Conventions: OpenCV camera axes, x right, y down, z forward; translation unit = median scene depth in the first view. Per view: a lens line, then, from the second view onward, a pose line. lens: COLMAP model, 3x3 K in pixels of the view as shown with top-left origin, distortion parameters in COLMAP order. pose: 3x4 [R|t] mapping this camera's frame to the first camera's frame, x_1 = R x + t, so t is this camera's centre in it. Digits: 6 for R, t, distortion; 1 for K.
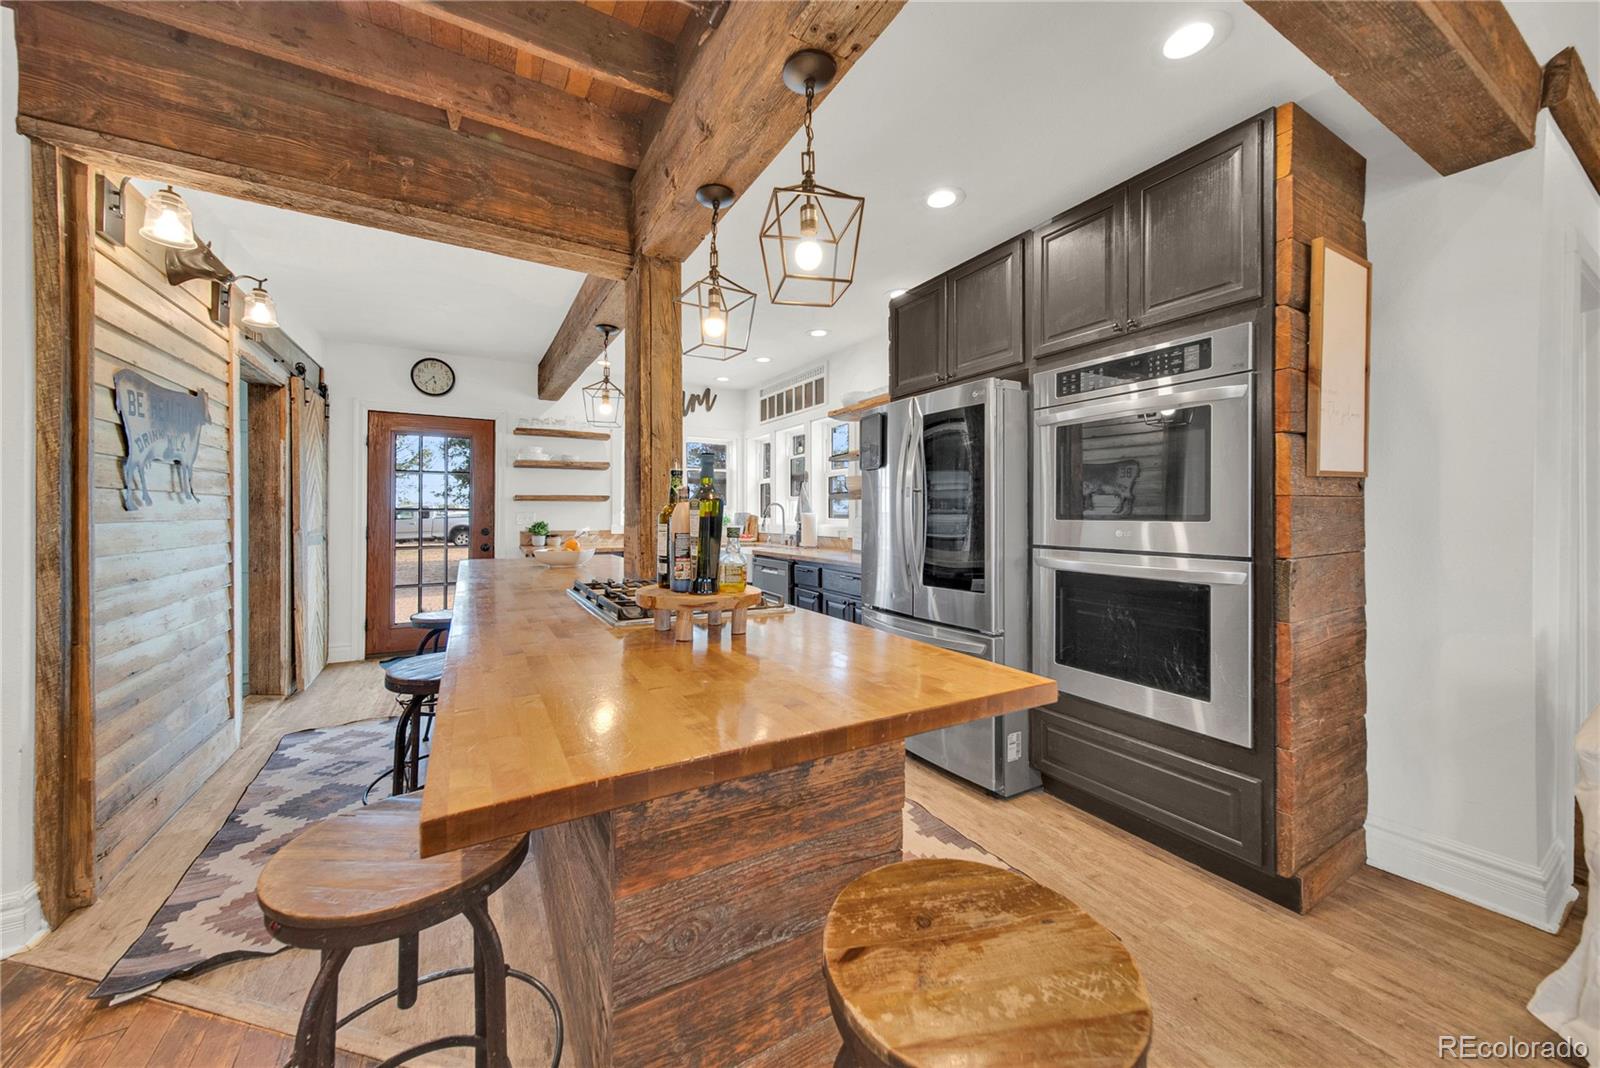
lens RADIAL K [[569.5, 0, 792.5], [0, 569.5, 526.3], [0, 0, 1]] dist [0.011463, -0.002466]
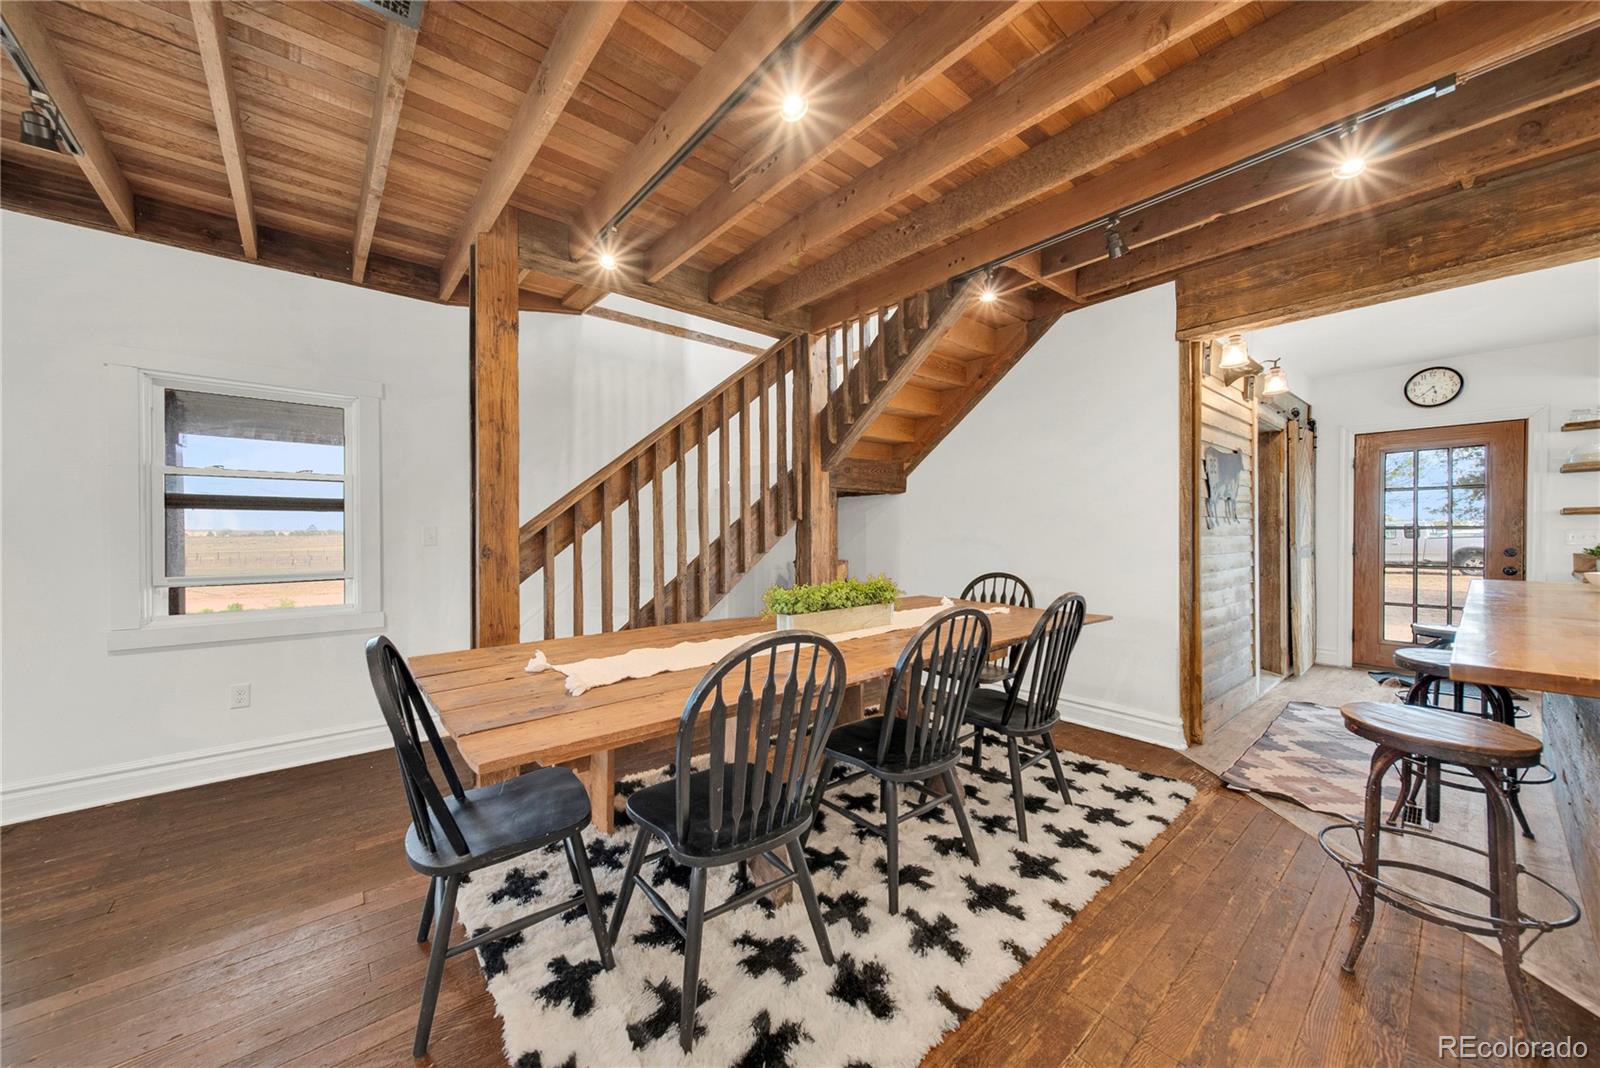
lens RADIAL K [[569.5, 0, 792.5], [0, 569.5, 526.3], [0, 0, 1]] dist [0.011463, -0.002466]
pose [[0.177470, -0.012596, -0.984046, 0.207937], [-0.020558, 0.999652, -0.016503, 0.012204], [0.983911, 0.023159, 0.177150, -0.362602]]
